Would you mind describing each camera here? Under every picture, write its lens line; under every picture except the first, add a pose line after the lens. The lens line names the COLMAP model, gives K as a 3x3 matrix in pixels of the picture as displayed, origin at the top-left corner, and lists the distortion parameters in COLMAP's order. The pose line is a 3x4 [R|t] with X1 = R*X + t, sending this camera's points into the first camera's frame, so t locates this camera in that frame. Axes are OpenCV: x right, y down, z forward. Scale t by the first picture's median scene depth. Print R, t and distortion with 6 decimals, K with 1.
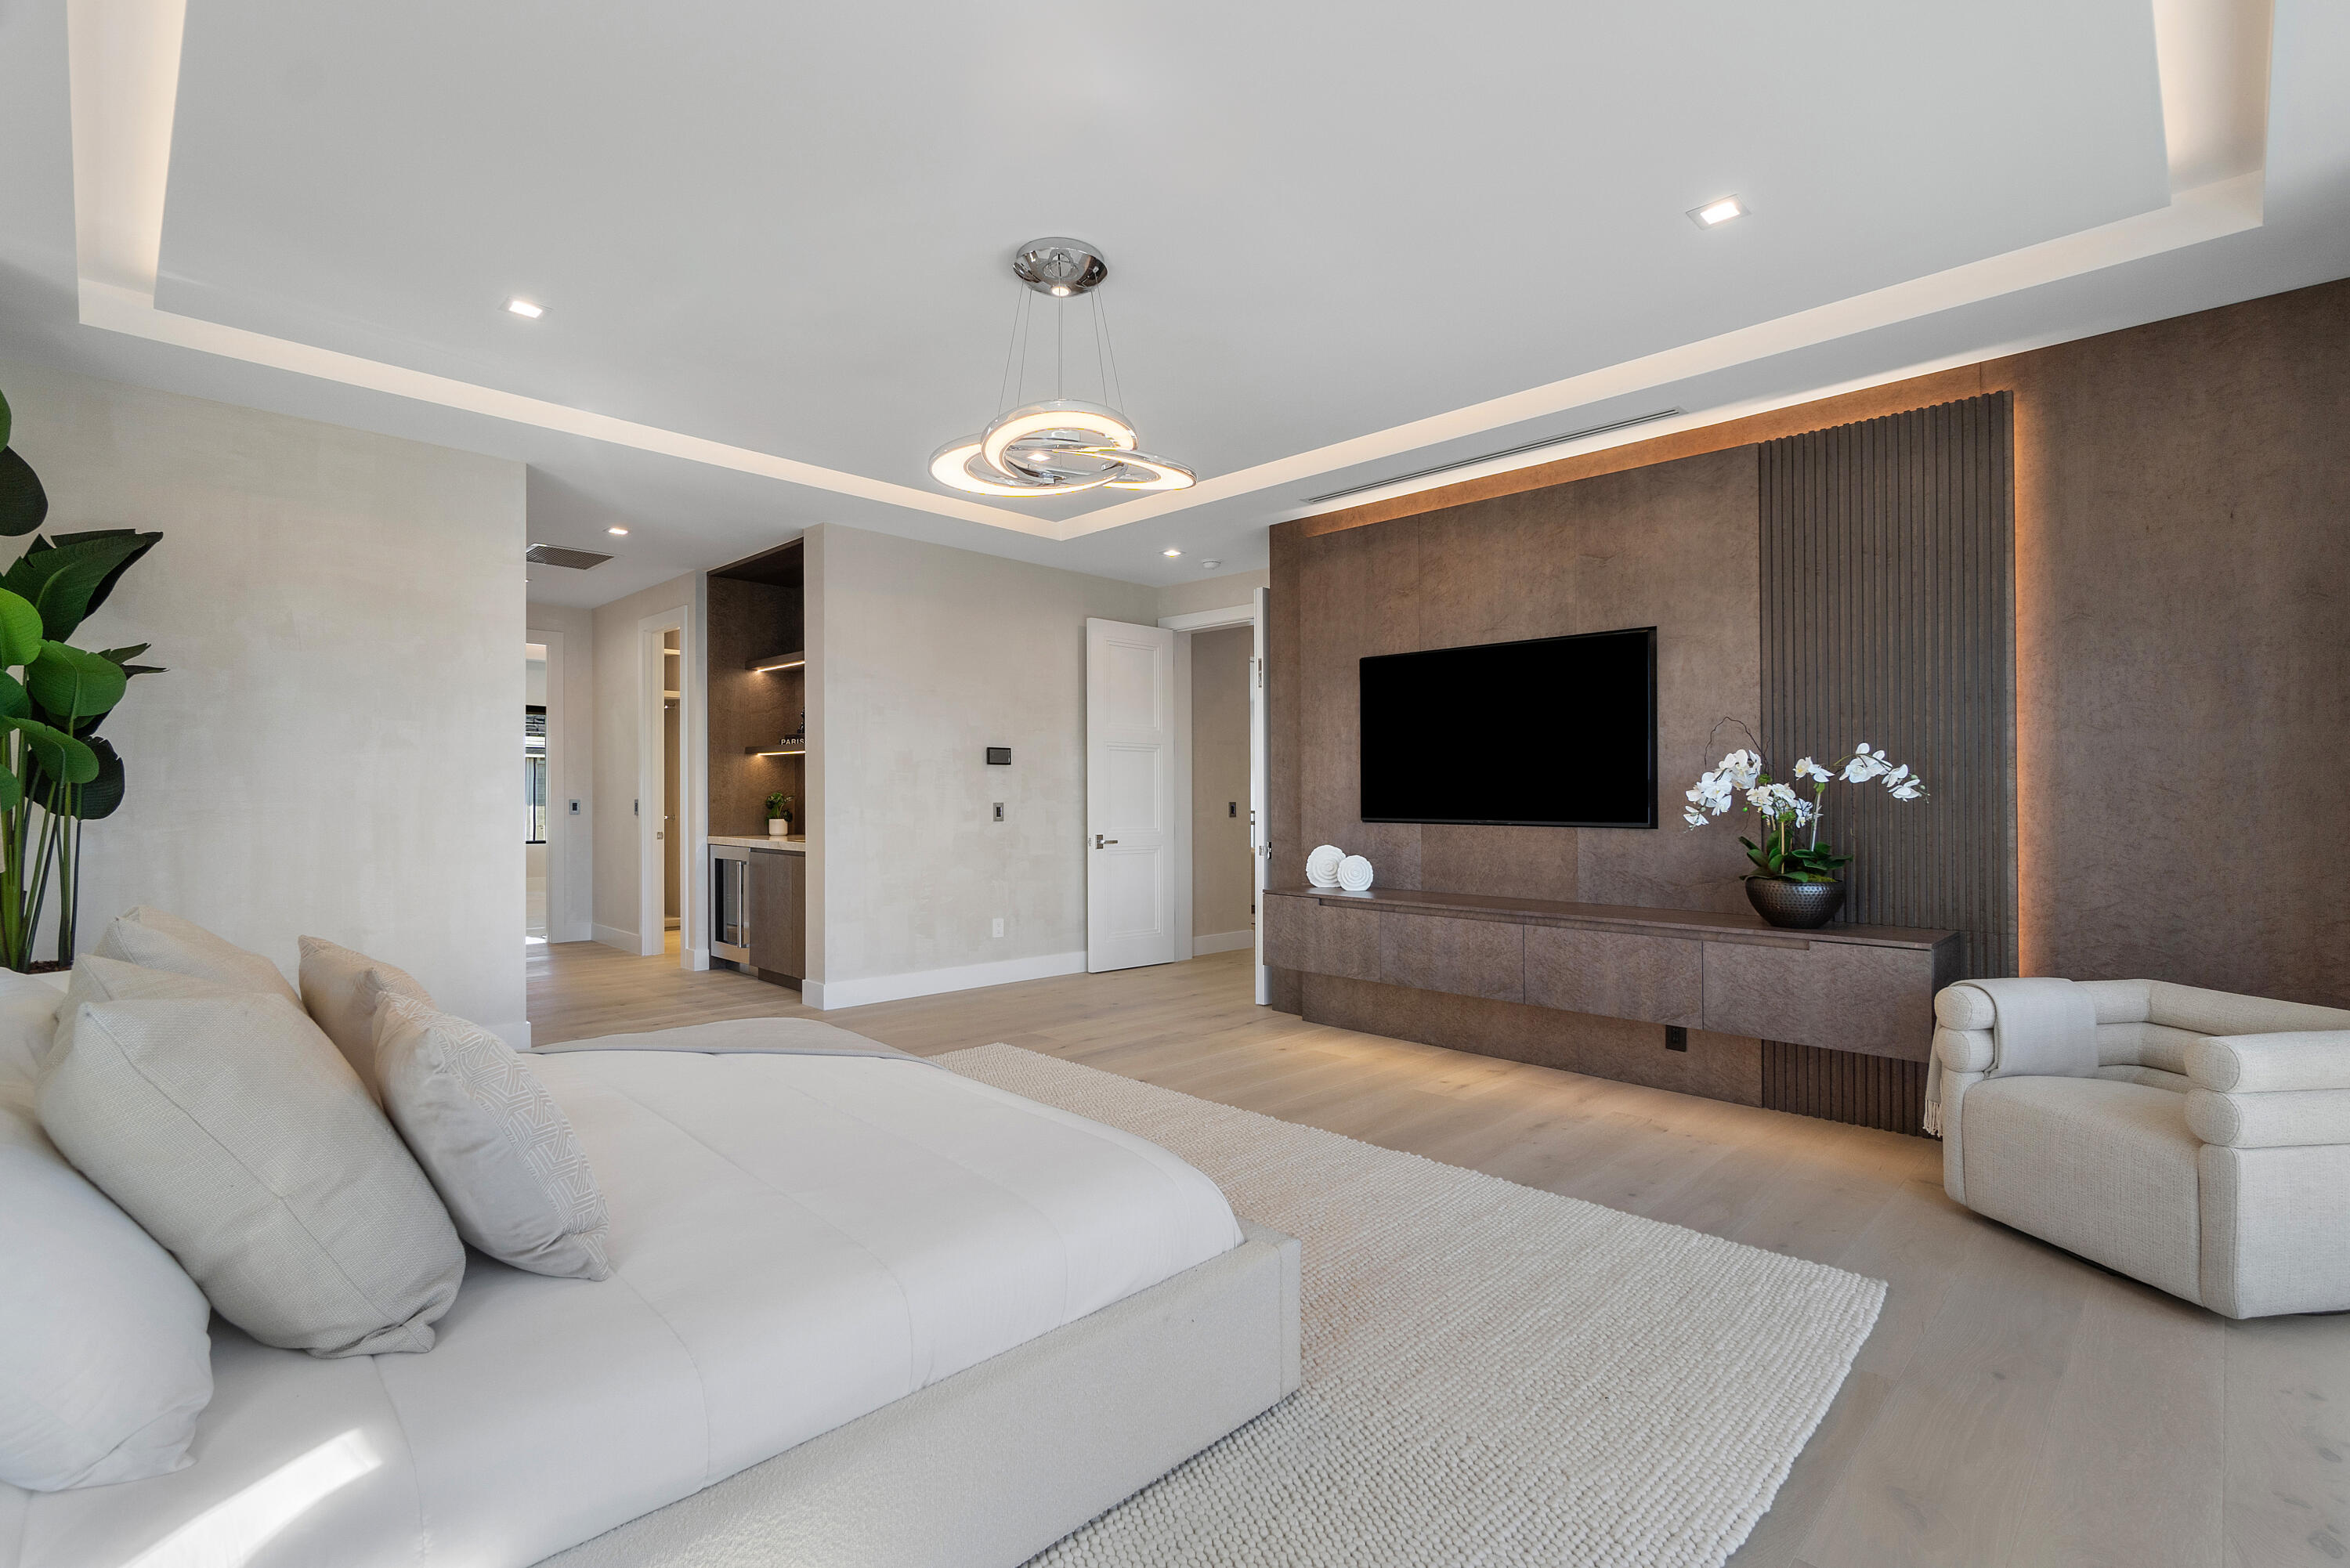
lens RADIAL K [[1058.7, 0, 1167.5], [0, 1058.7, 787.9], [0, 0, 1]] dist [-0.003347, -0.000097]
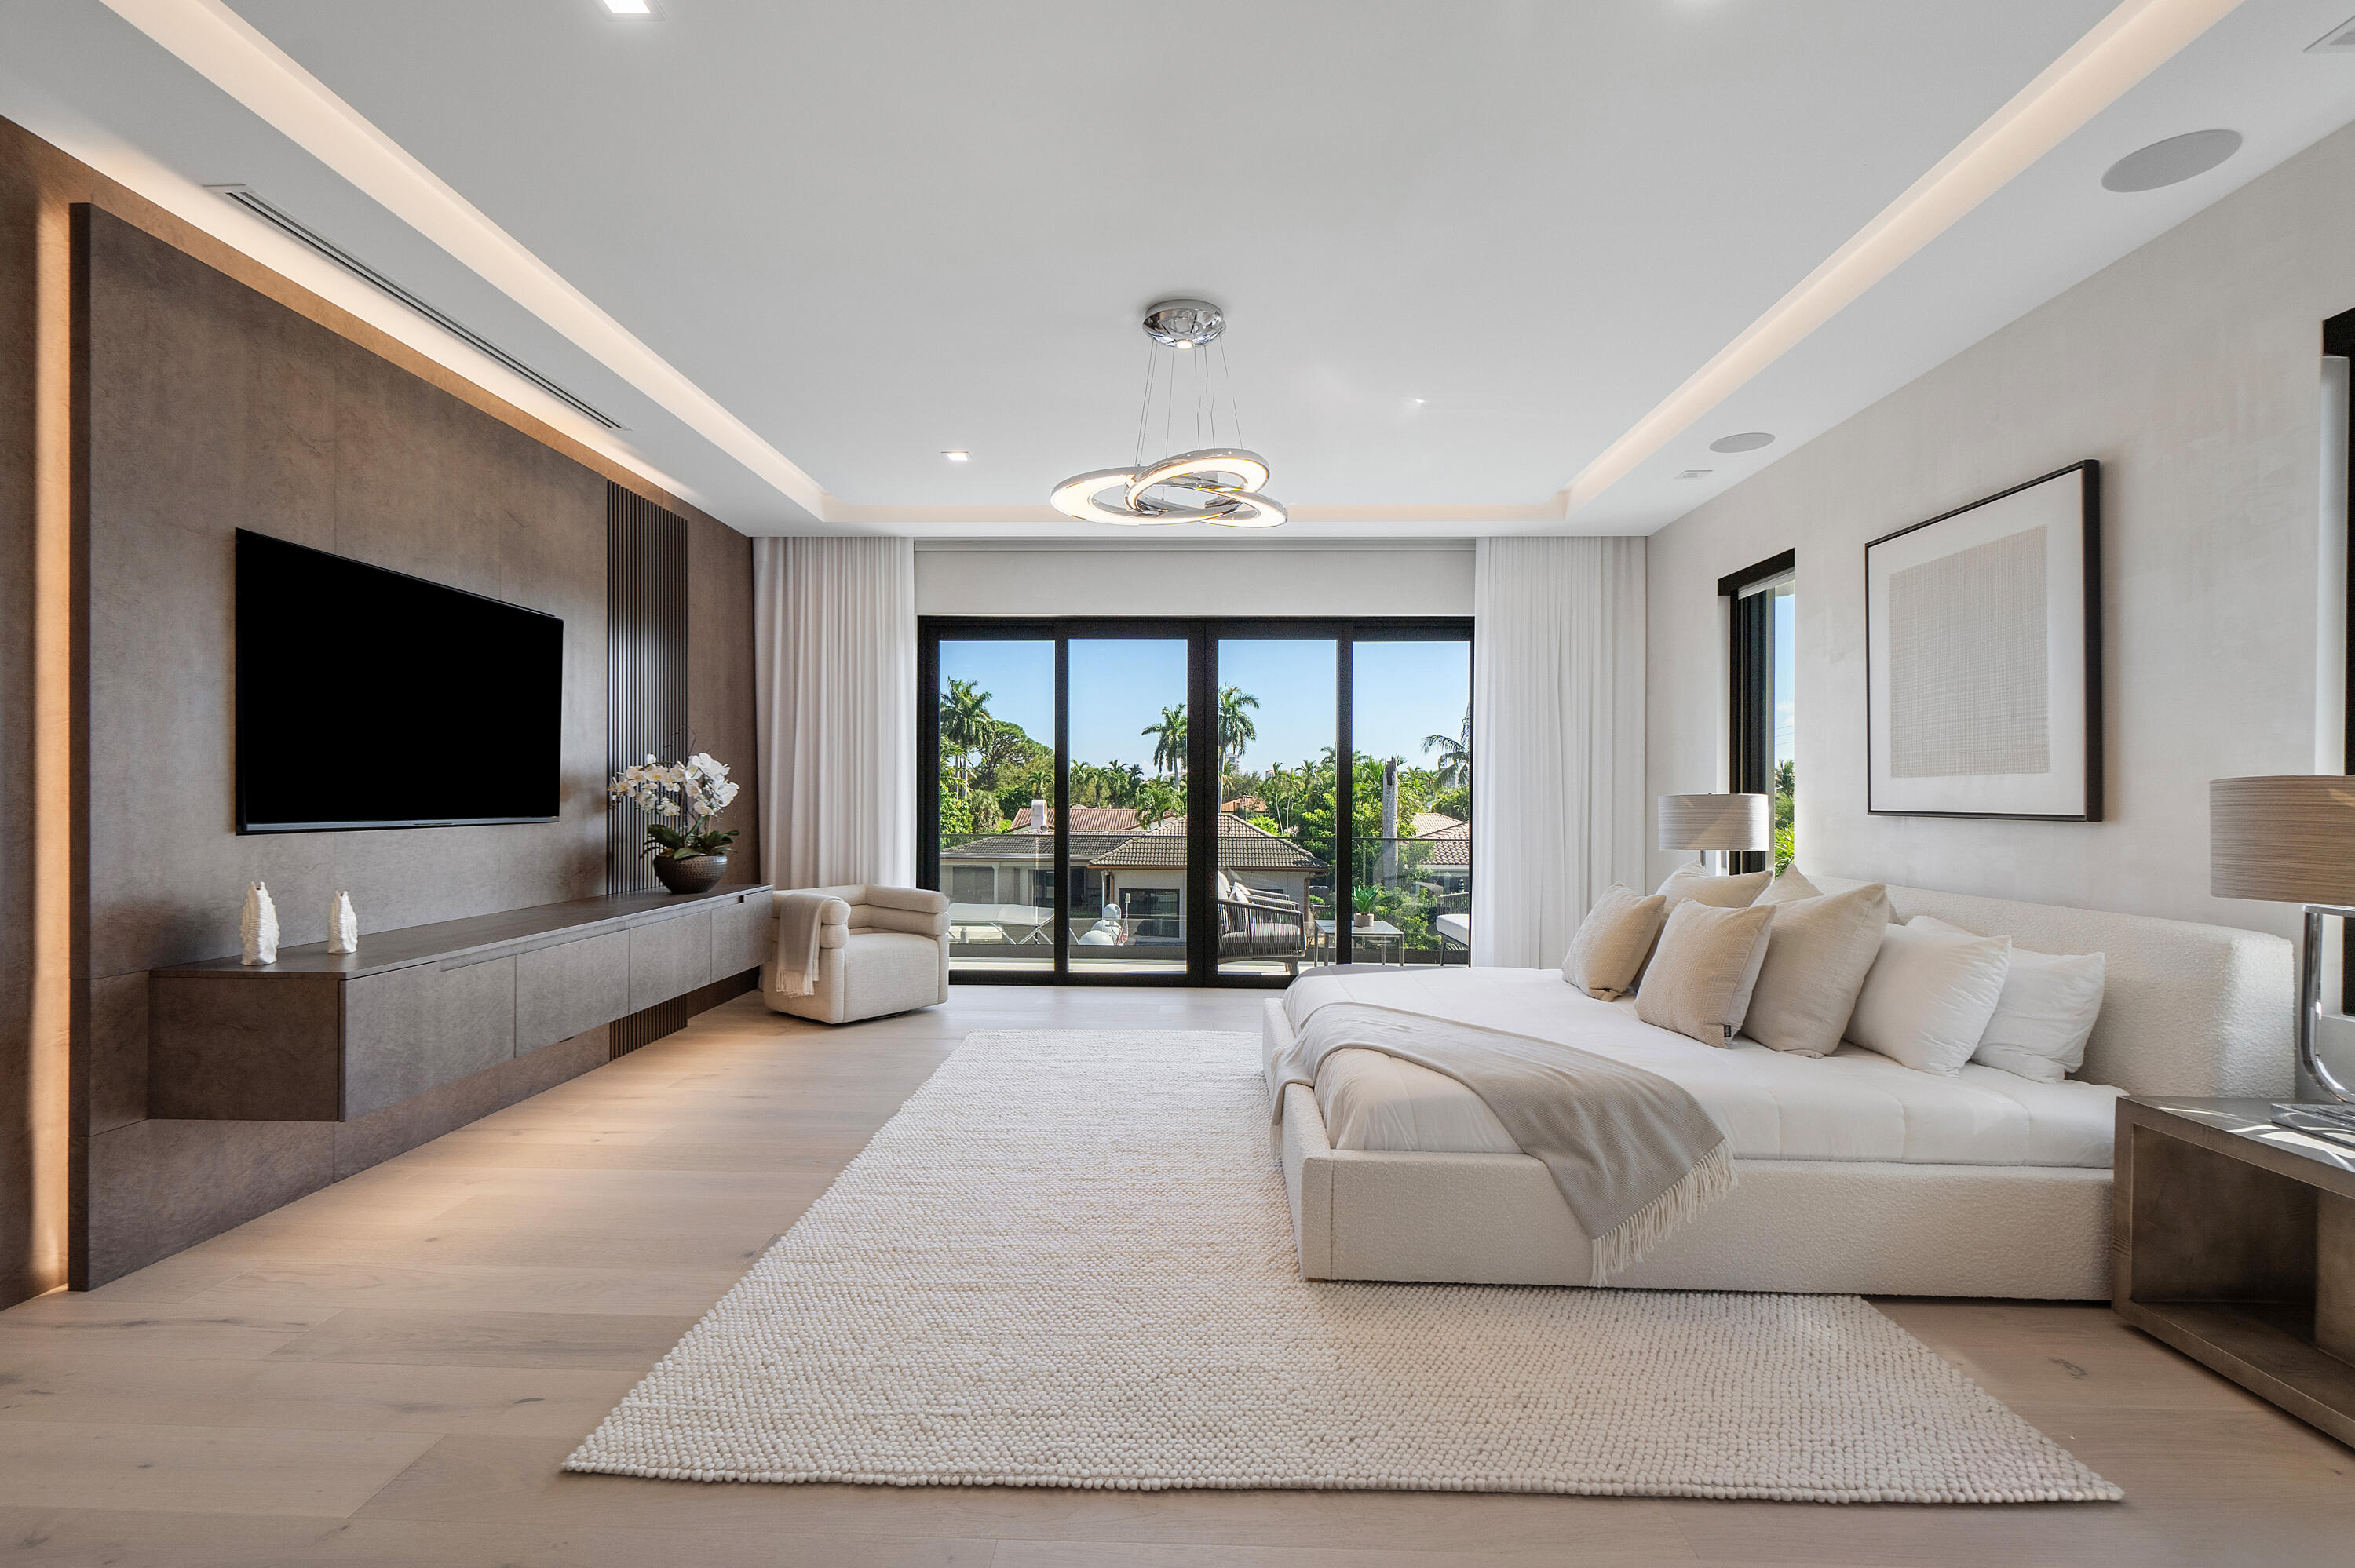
lens RADIAL K [[1060.9, 0, 1172.3], [0, 1060.9, 800.6], [0, 0, 1]] dist [-0.003347, -0.000097]
pose [[-0.679401, -0.003440, 0.733759, -0.555176], [-0.002392, 0.999994, 0.002473, 0.012093], [-0.733764, -0.000075, -0.679405, 1.071940]]
